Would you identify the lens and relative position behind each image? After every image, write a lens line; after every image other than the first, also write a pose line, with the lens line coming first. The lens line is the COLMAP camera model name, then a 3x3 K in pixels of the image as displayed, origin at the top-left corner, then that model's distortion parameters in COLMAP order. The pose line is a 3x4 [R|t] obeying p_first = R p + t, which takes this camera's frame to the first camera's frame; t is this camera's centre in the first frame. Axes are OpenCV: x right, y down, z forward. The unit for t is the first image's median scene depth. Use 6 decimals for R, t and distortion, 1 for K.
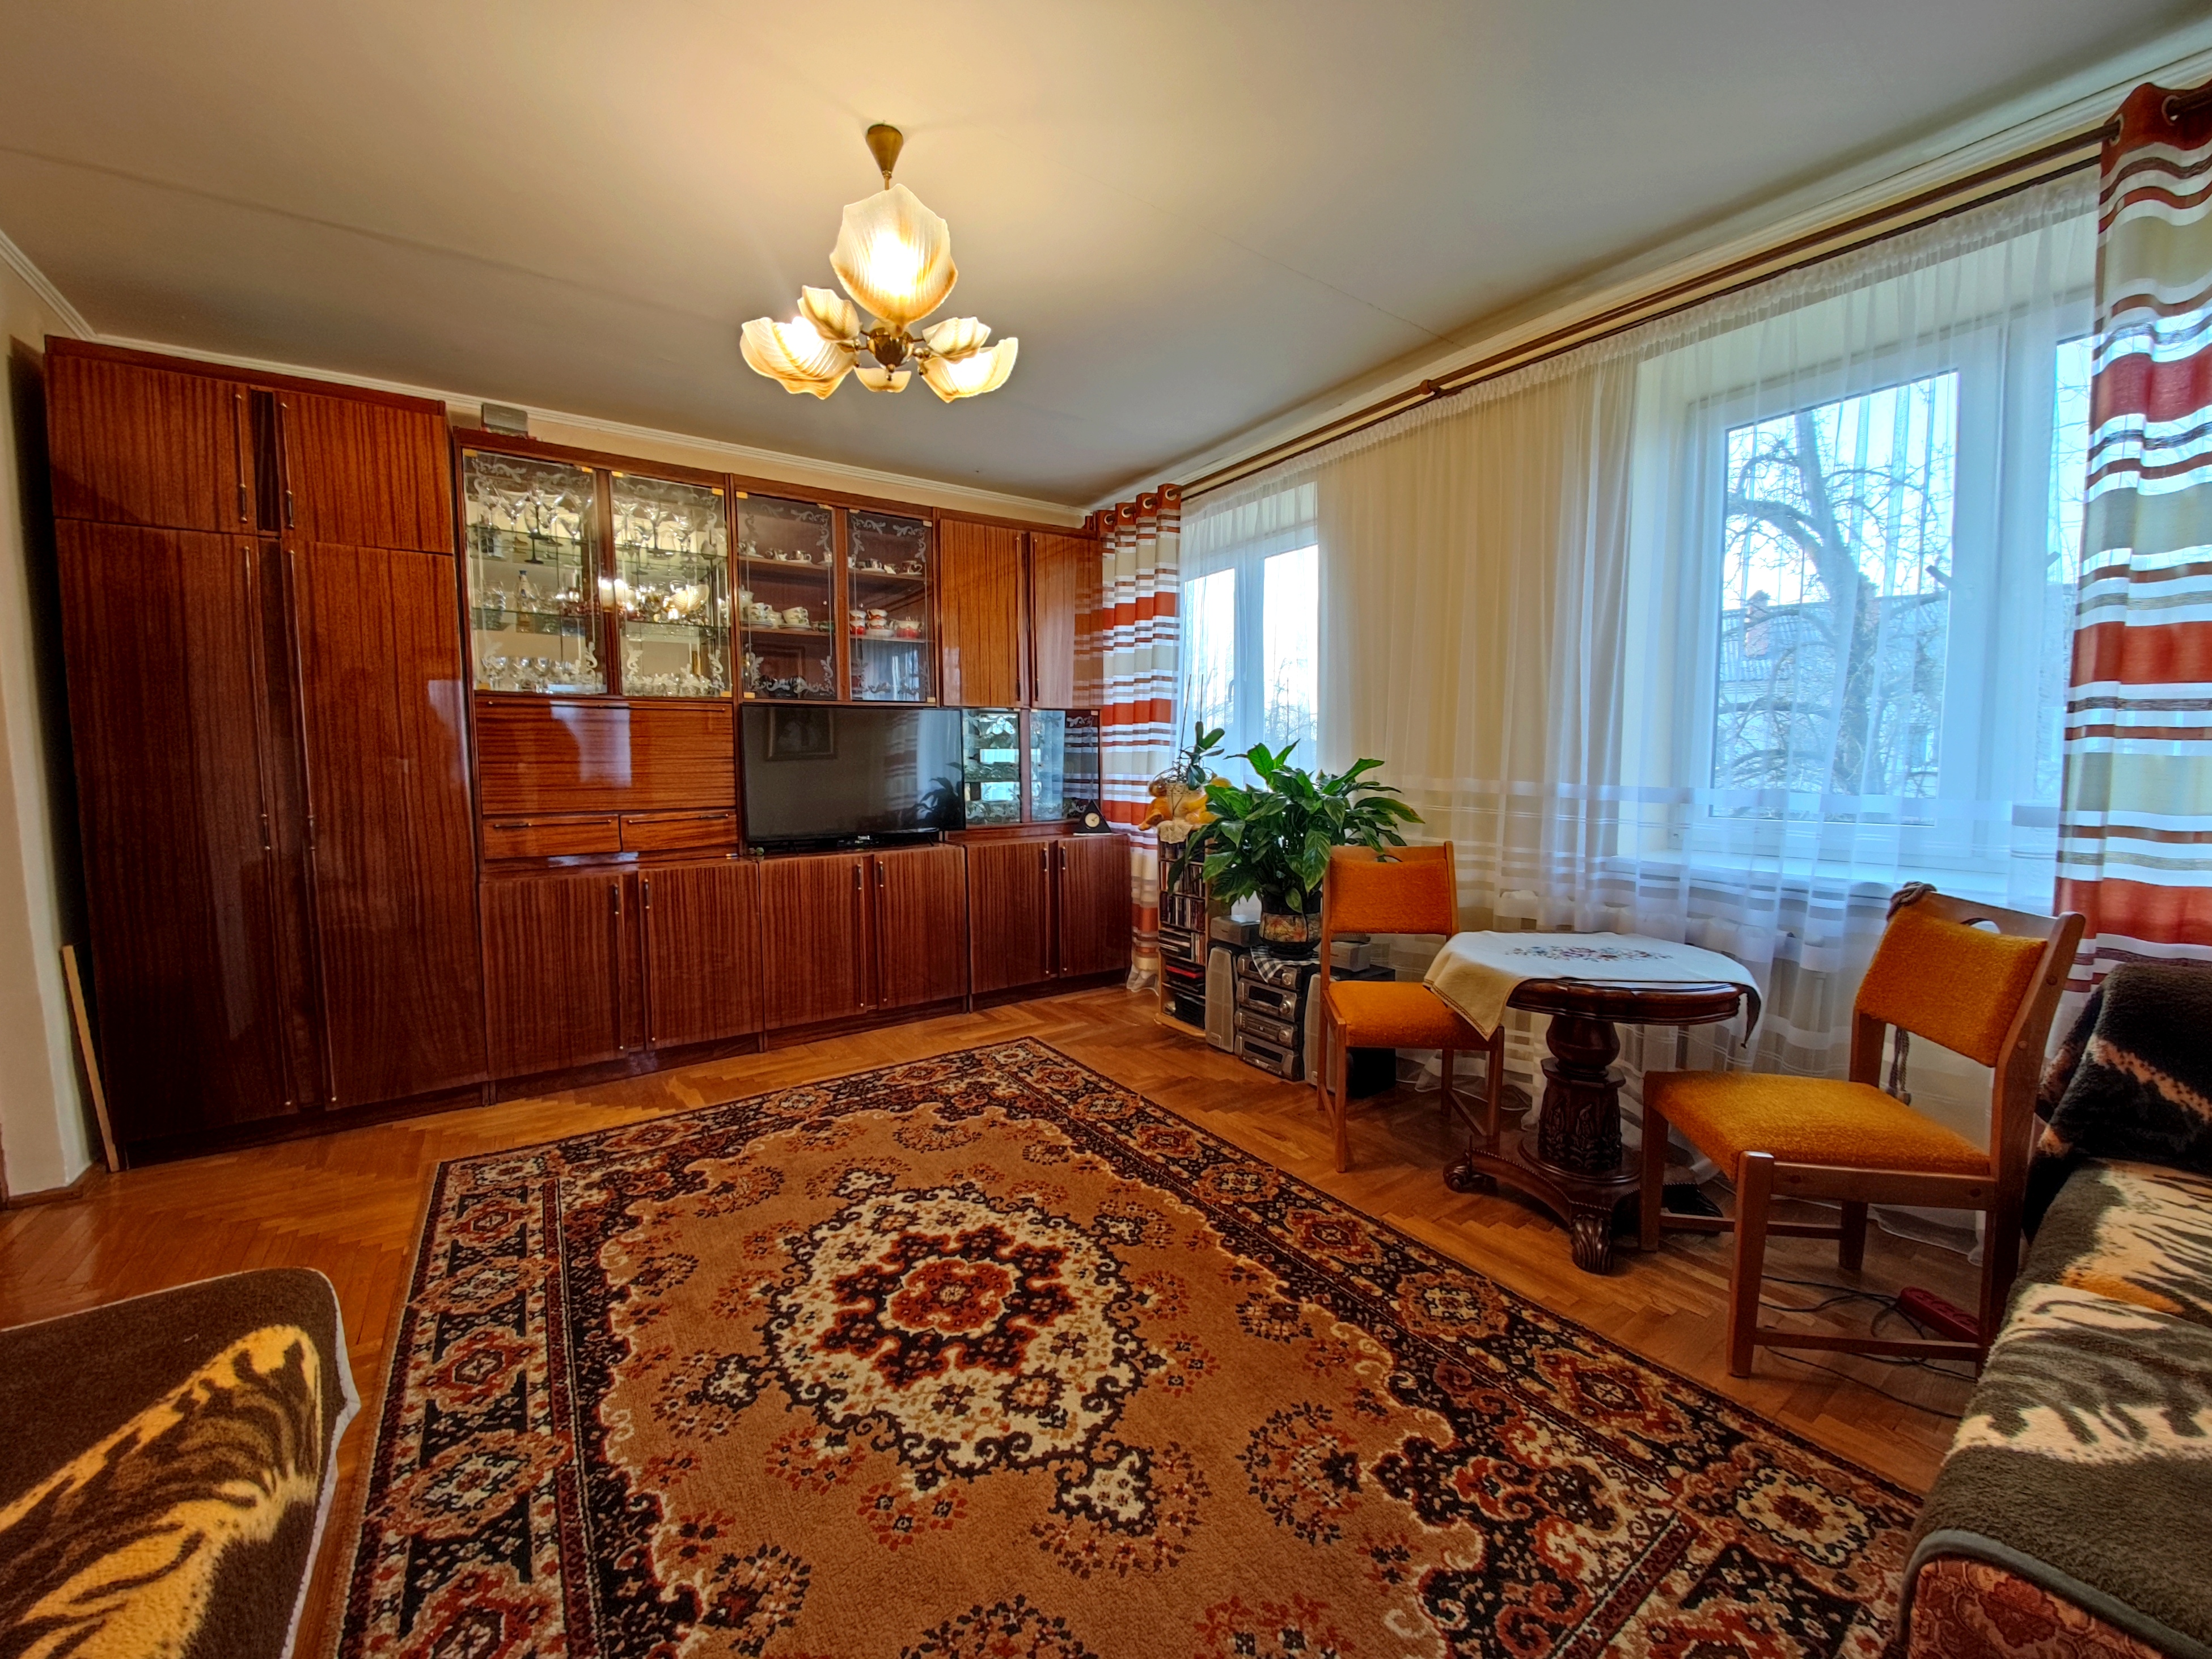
lens RADIAL K [[838.7, 0, 1118.7], [0, 838.7, 818.8], [0, 0, 1]] dist [-0.008731, -0.004988]
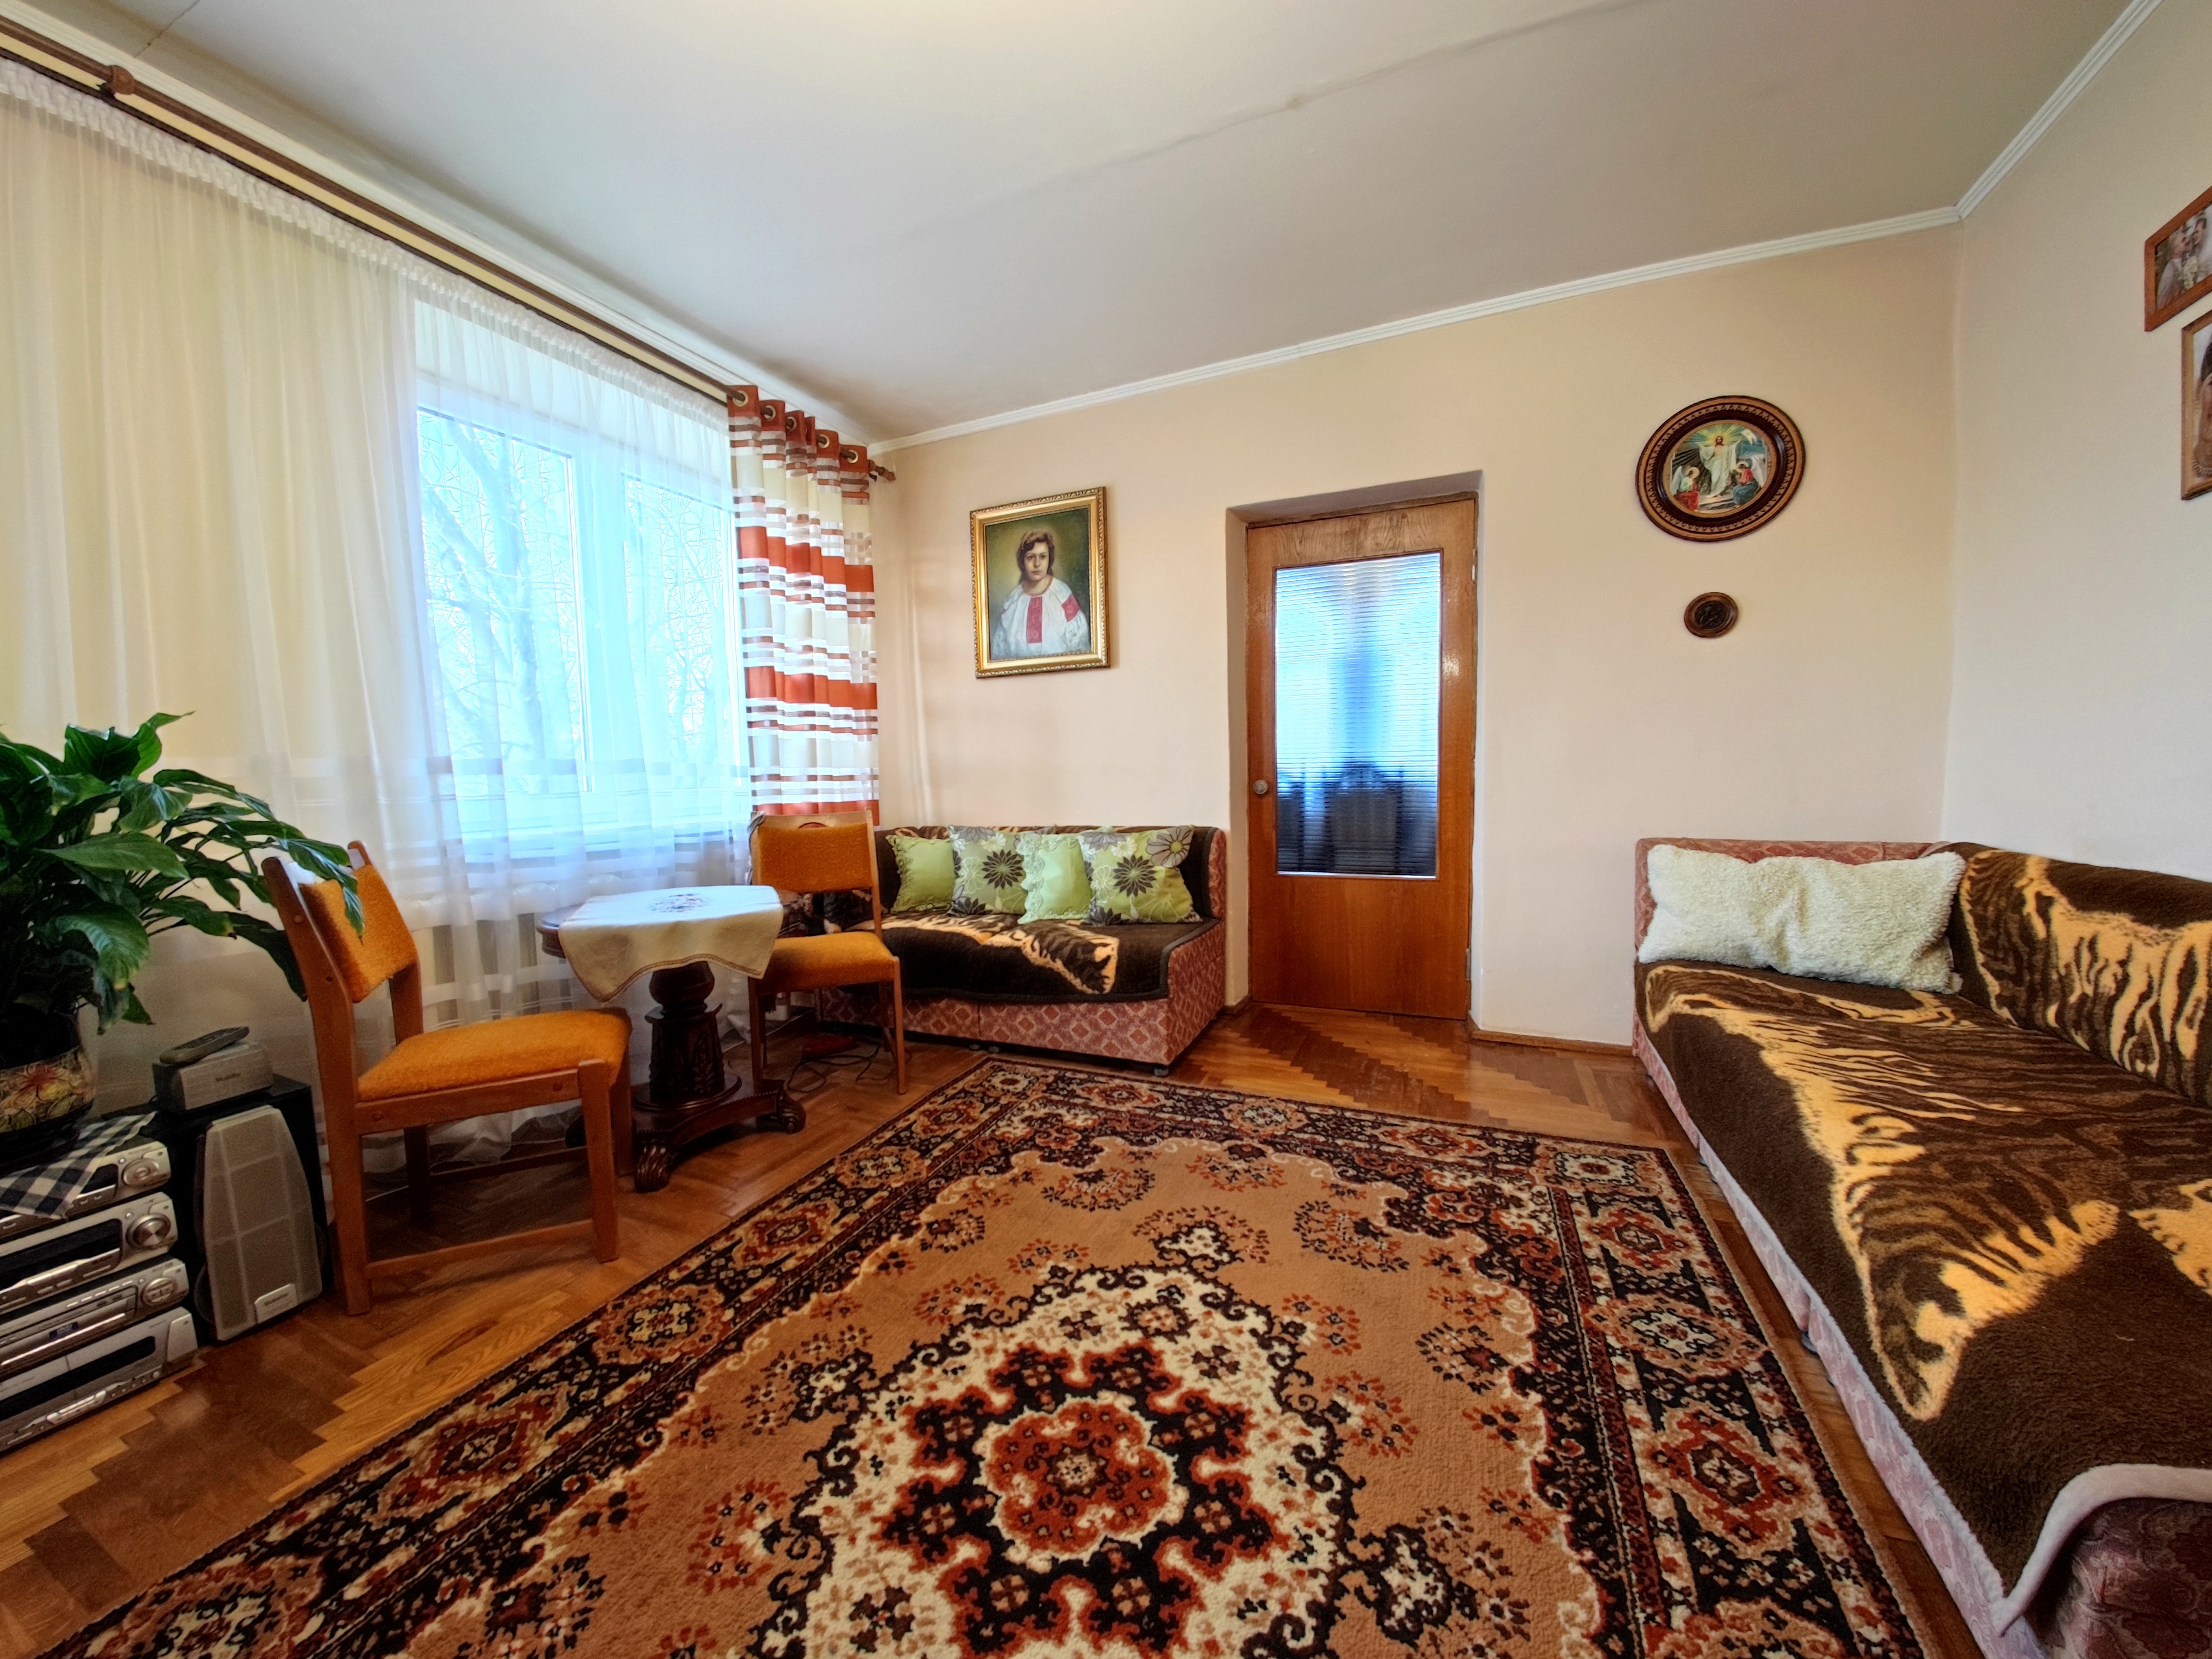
lens RADIAL K [[838.8, 0, 1061.4], [0, 838.8, 820.1], [0, 0, 1]] dist [-0.008731, -0.004988]
pose [[-0.489028, -0.036251, 0.871514, -0.774562], [0.088738, 0.991885, 0.091051, -0.002879], [-0.867742, 0.121863, -0.481843, 1.307030]]
